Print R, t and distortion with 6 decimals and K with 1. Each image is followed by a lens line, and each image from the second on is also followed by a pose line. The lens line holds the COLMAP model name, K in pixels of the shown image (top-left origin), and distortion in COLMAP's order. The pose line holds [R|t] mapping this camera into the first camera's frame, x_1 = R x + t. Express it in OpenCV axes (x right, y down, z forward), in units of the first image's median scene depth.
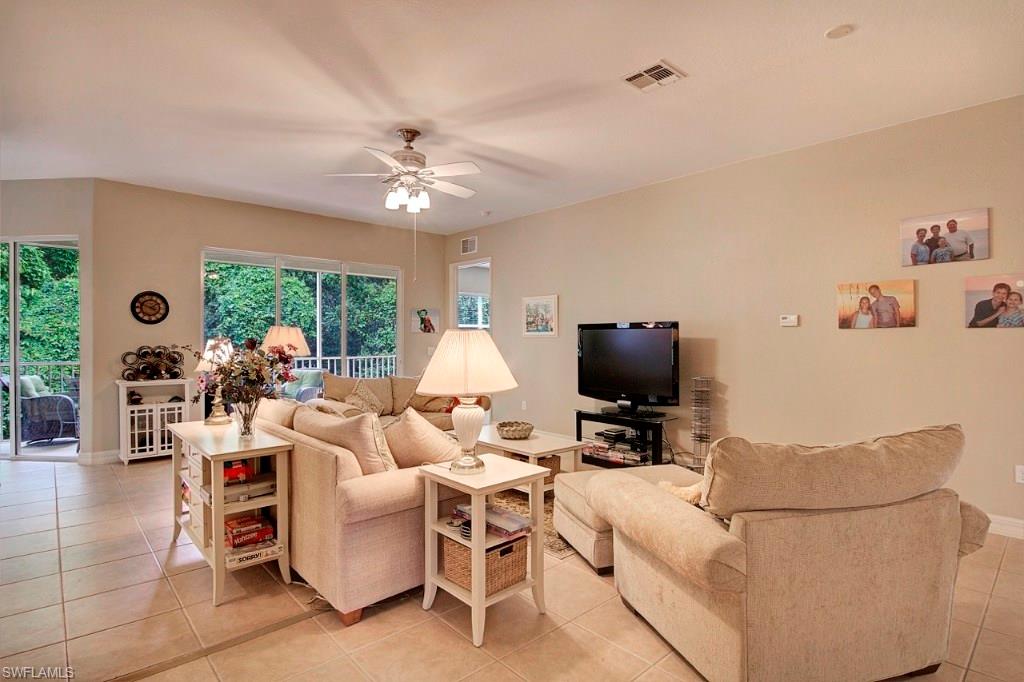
lens RADIAL K [[518.2, 0, 512.0], [0, 518.2, 341.0], [0, 0, 1]] dist [-0.015116, -0.000377]
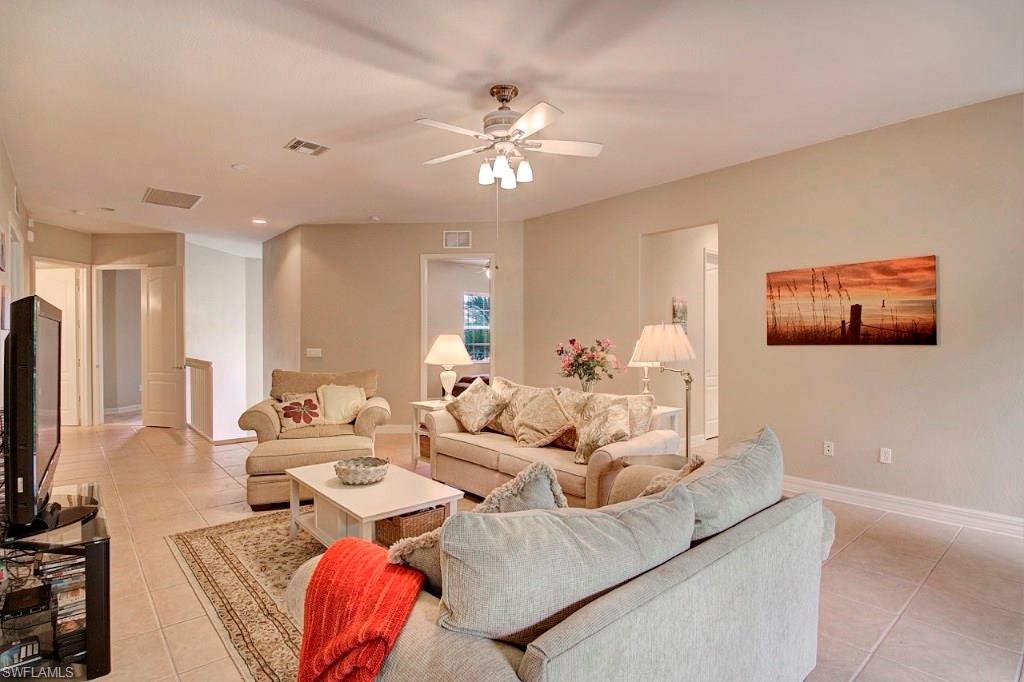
lens RADIAL K [[518.2, 0, 512.0], [0, 518.2, 341.0], [0, 0, 1]] dist [-0.015116, -0.000377]
pose [[-0.999935, 0.003814, -0.010779, -0.187564], [0.003623, 0.999838, 0.017644, -0.019987], [0.010844, 0.017604, -0.999786, 1.687890]]
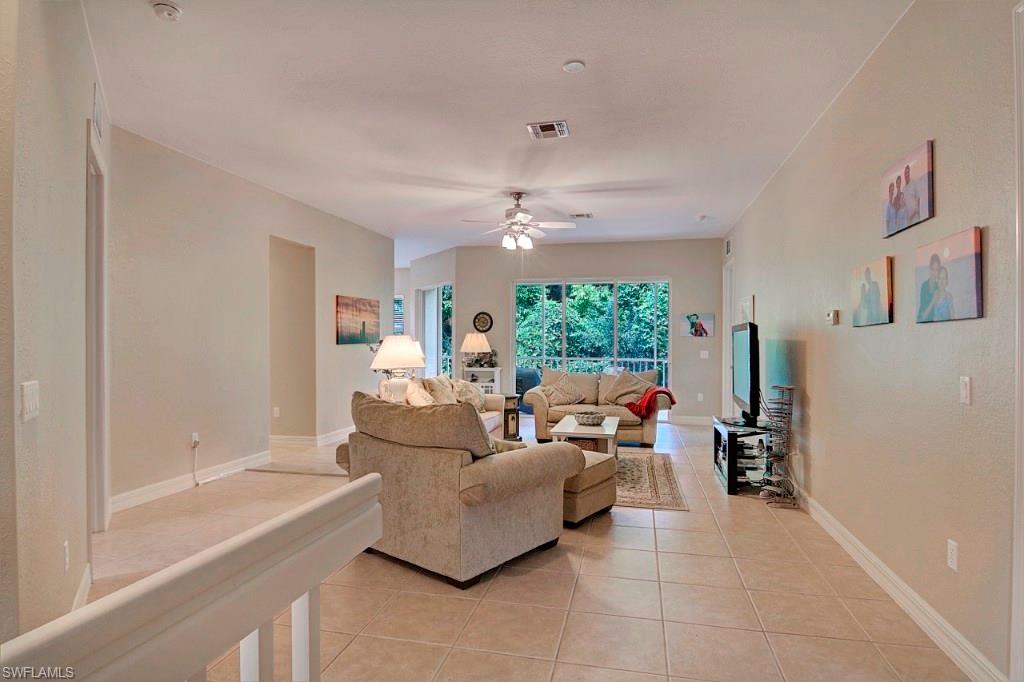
lens RADIAL K [[559.7, 0, 512.0], [0, 559.7, 341.0], [0, 0, 1]] dist [0.001407, 0.000260]
pose [[0.572835, -0.001106, -0.819670, 0.958658], [-0.008104, 0.999943, -0.007013, 0.006301], [0.819631, 0.010660, 0.572793, 0.111734]]
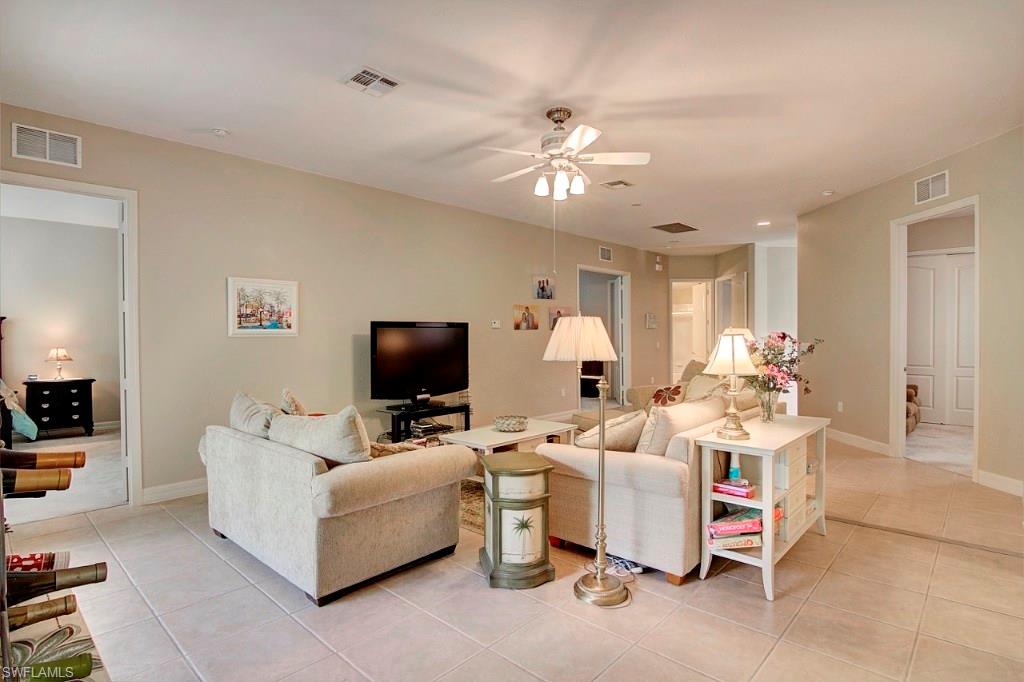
lens RADIAL K [[518.2, 0, 512.0], [0, 518.2, 341.0], [0, 0, 1]] dist [-0.015116, -0.000377]
pose [[-0.083575, -0.012312, 0.996425, -1.033617], [0.012683, 0.999830, 0.013417, -0.009171], [-0.996421, 0.013759, -0.083404, 1.079778]]
